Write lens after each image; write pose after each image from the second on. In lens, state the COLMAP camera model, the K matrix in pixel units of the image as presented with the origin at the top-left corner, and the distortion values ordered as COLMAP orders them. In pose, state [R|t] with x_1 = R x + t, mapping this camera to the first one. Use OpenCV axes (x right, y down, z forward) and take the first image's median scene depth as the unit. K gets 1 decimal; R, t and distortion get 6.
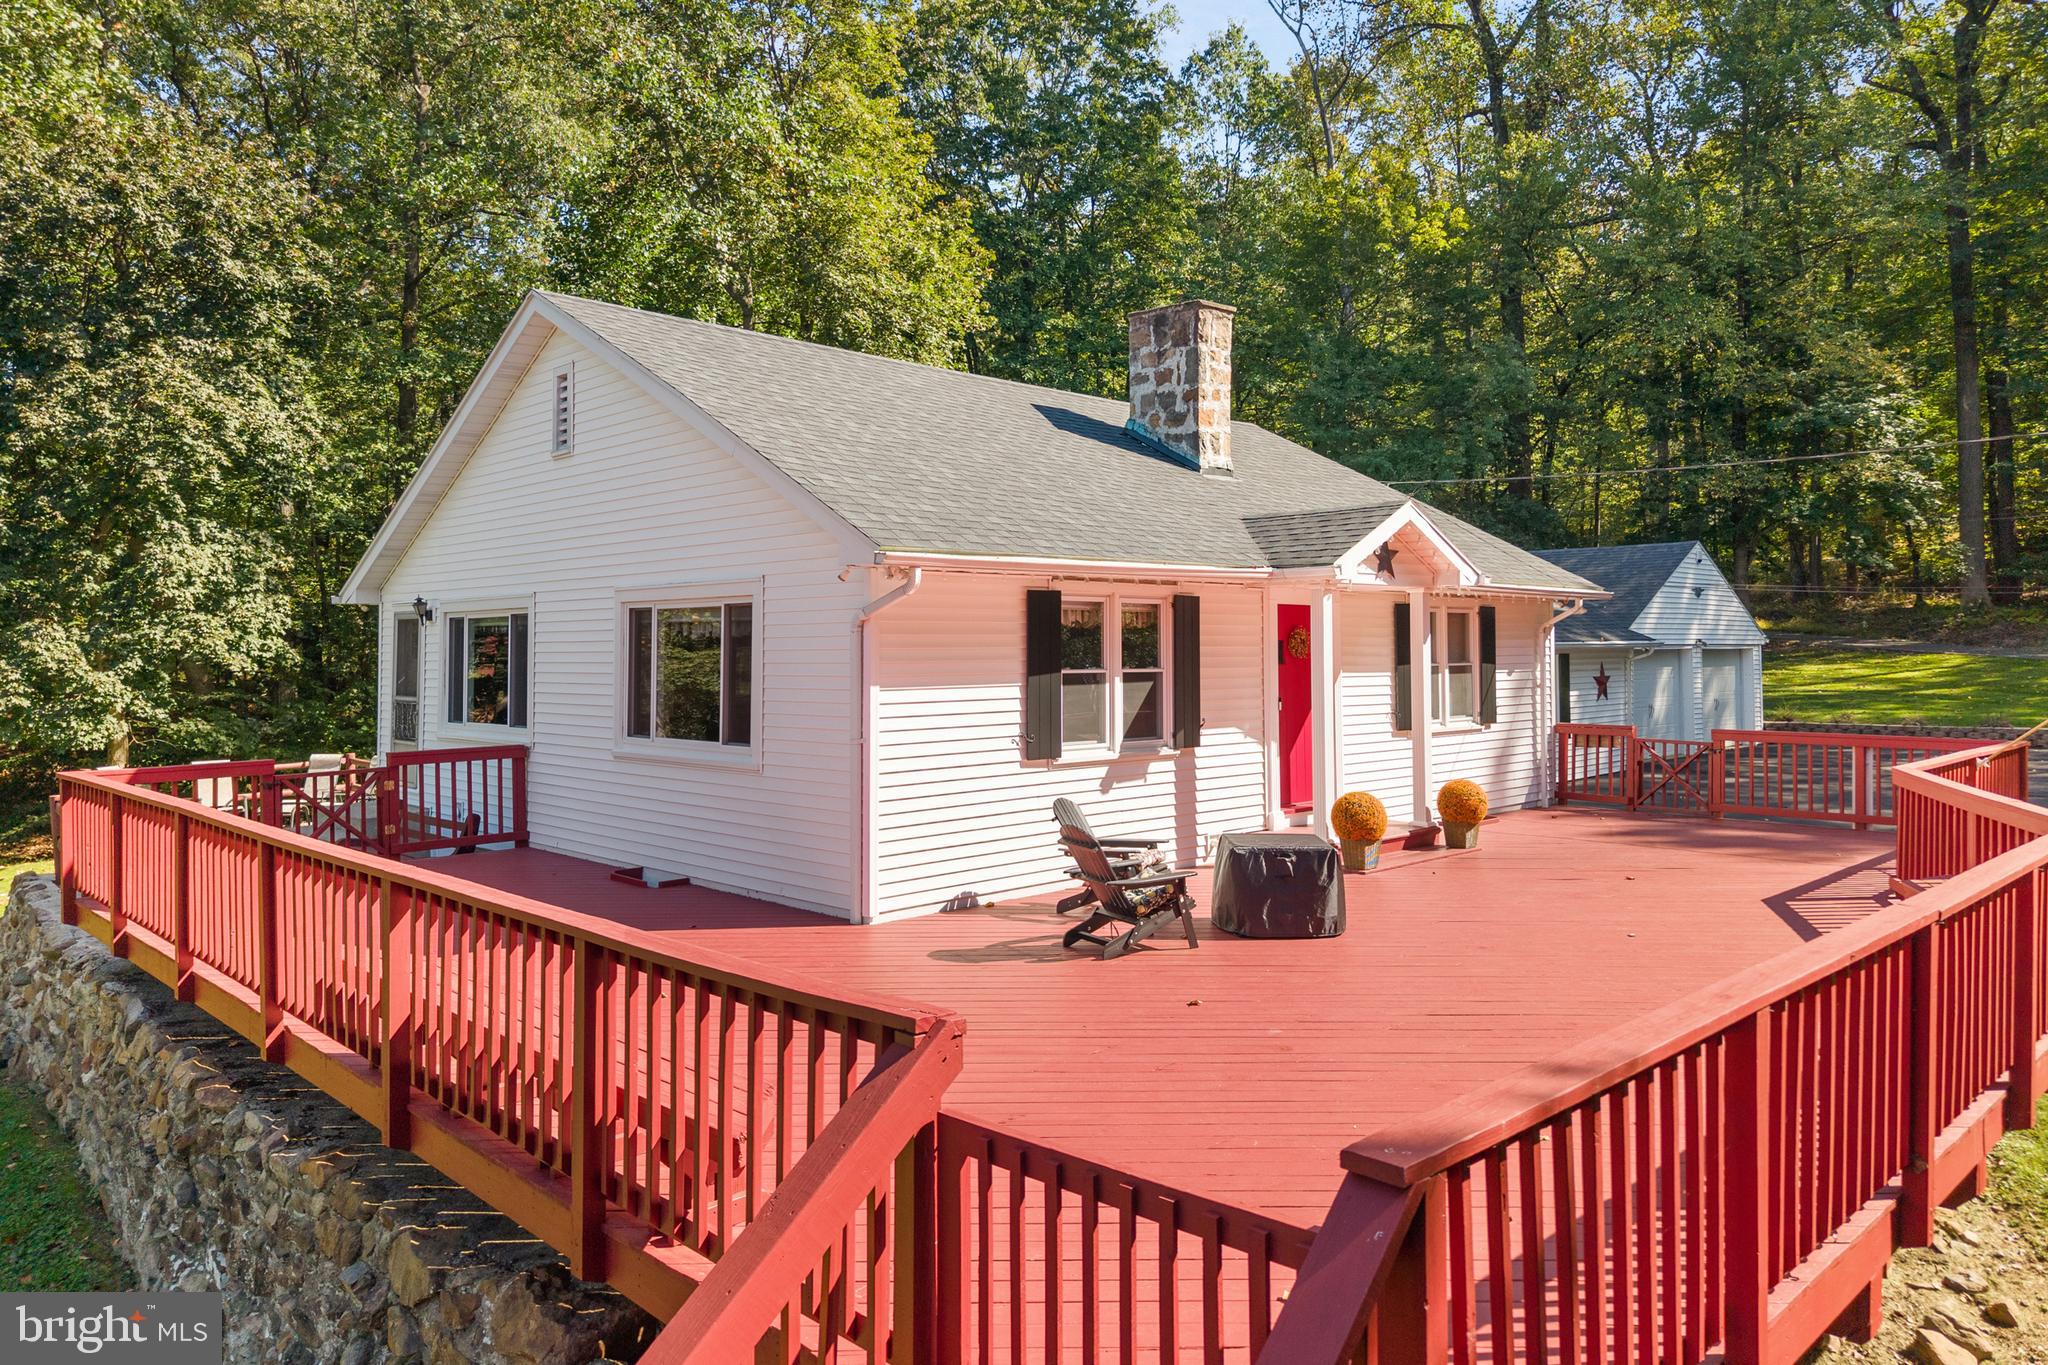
lens RADIAL K [[1398.4, 0, 1013.1], [0, 1398.4, 603.8], [0, 0, 1]] dist [0.012904, -0.002043]
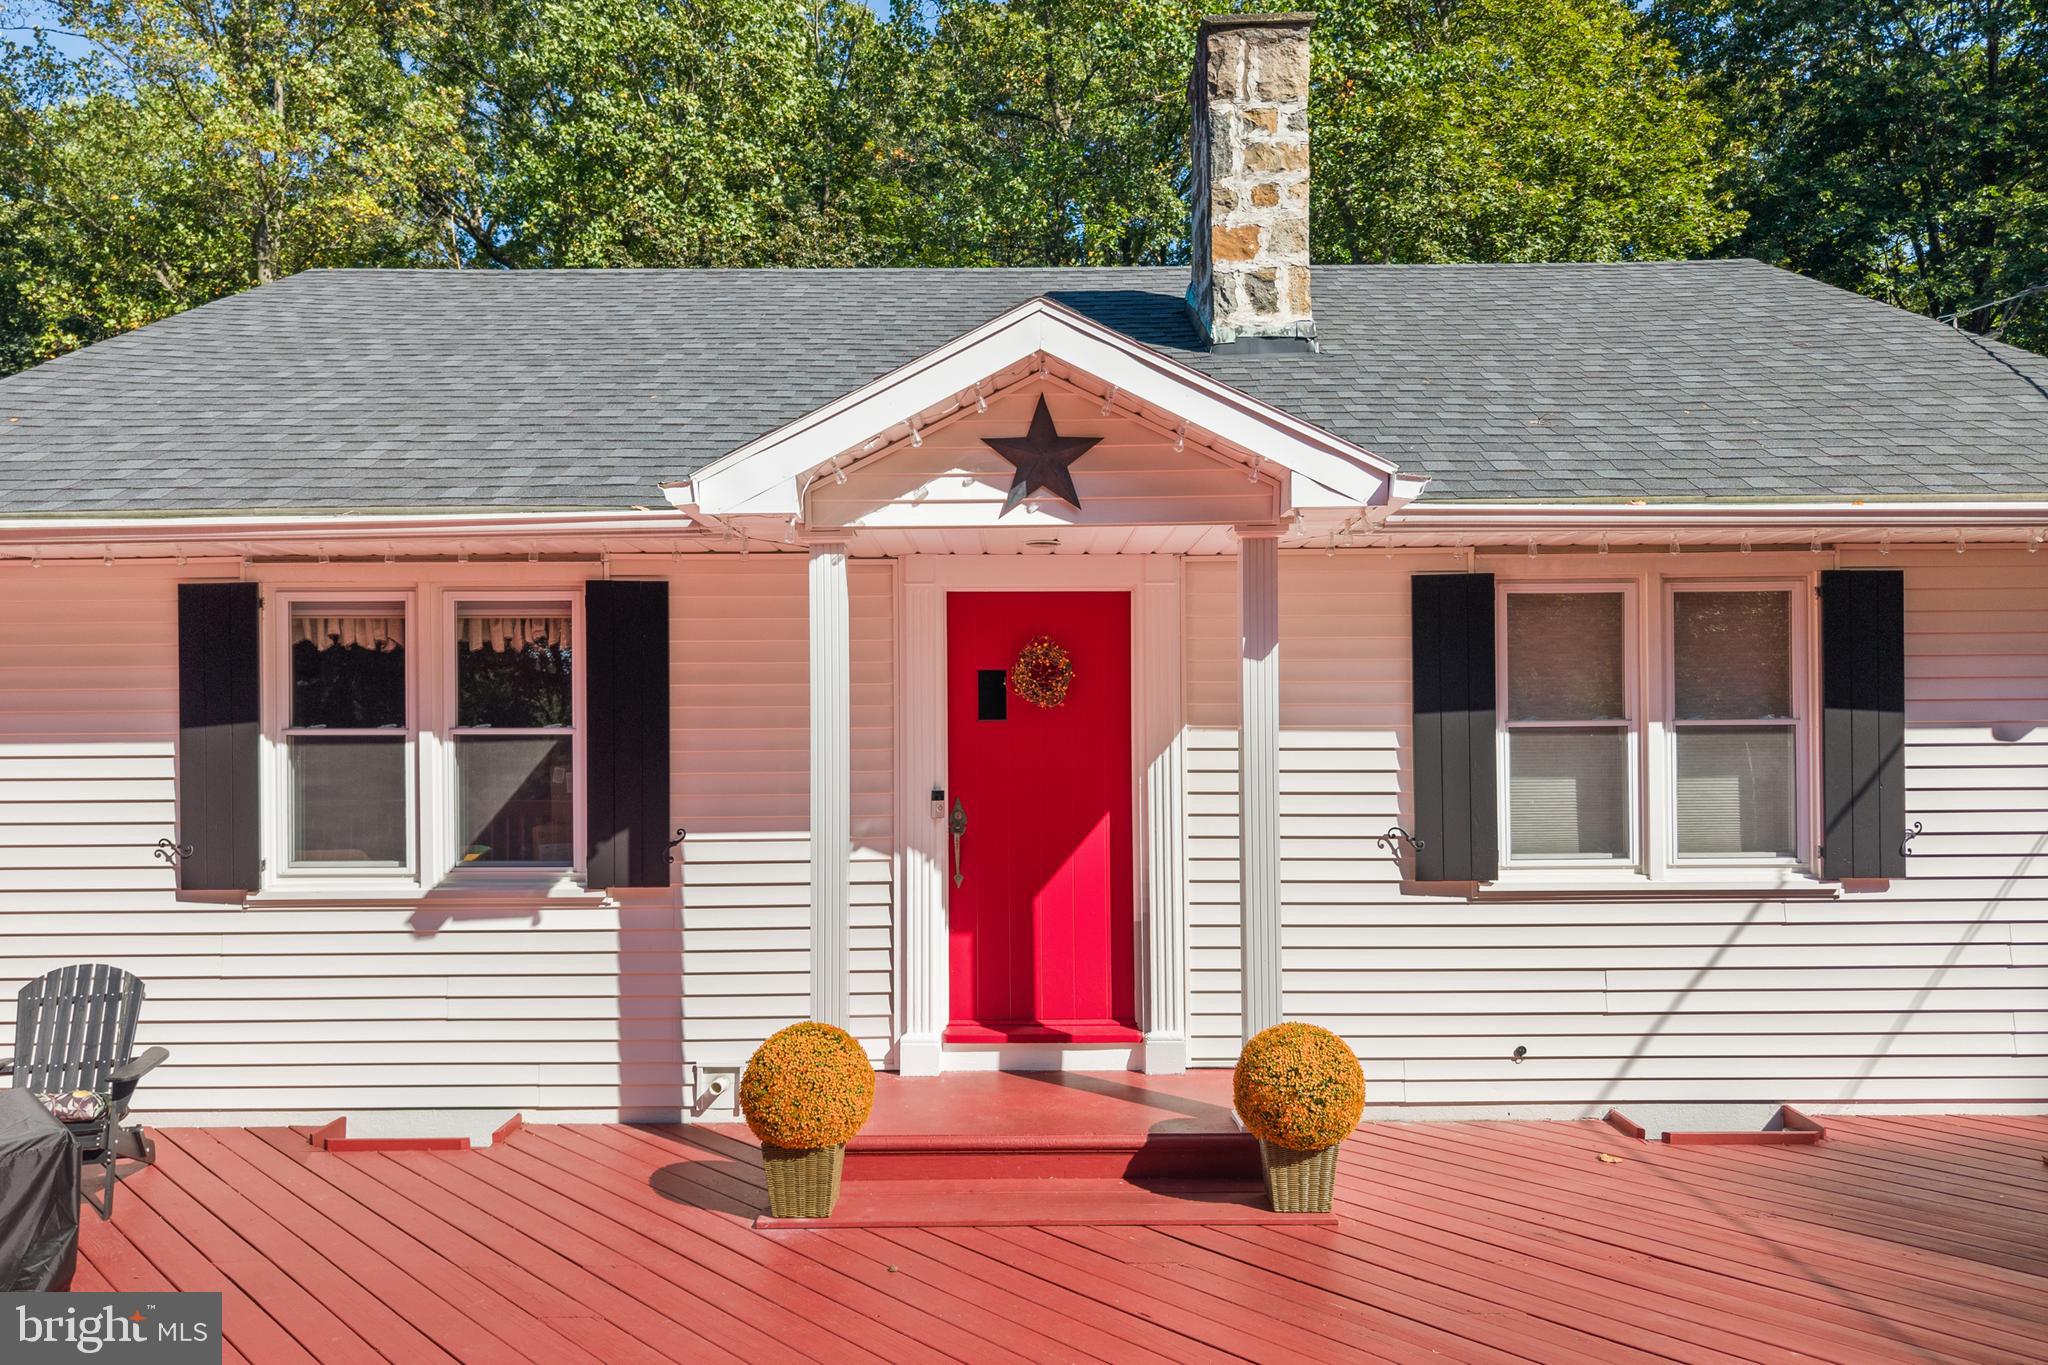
lens RADIAL K [[1505.4, 0, 985.9], [0, 1505.4, 713.6], [0, 0, 1]] dist [-0.000287, -0.000173]
pose [[0.715722, -0.013740, -0.698250, 0.453164], [0.025475, 0.999655, 0.006442, 0.032057], [0.697921, -0.022398, 0.715825, 0.539912]]
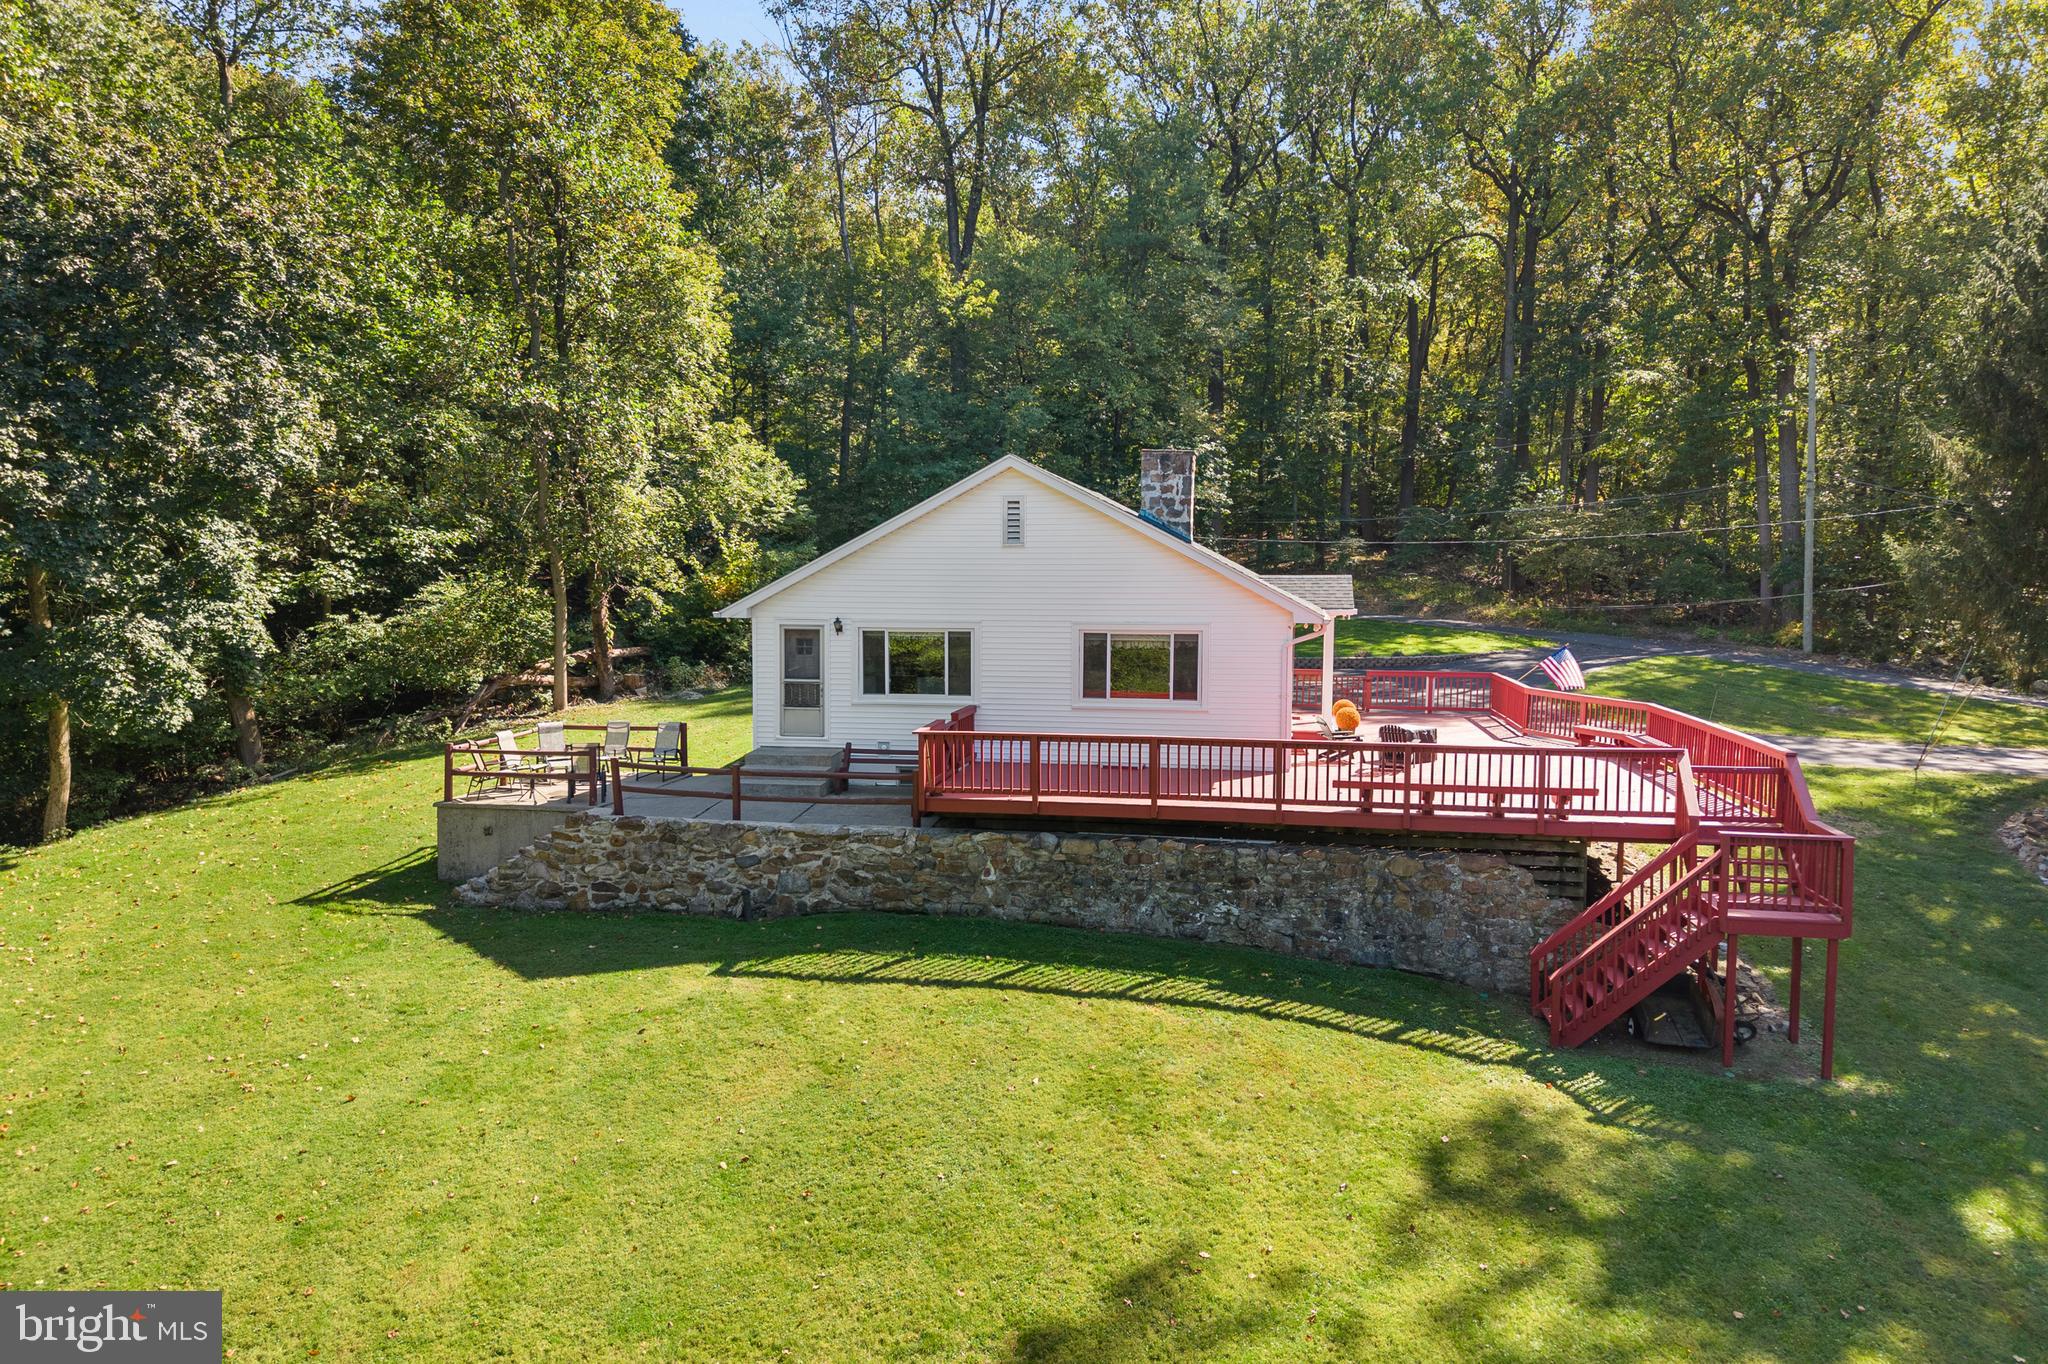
lens RADIAL K [[1404.9, 0, 1024.0], [0, 1404.9, 682.0], [0, 0, 1]] dist [0.032232, -0.054032]
pose [[0.804214, -0.038532, 0.593089, -1.161247], [-0.027779, 0.994369, 0.102270, -0.096037], [-0.593690, -0.098722, 0.798615, -0.387826]]
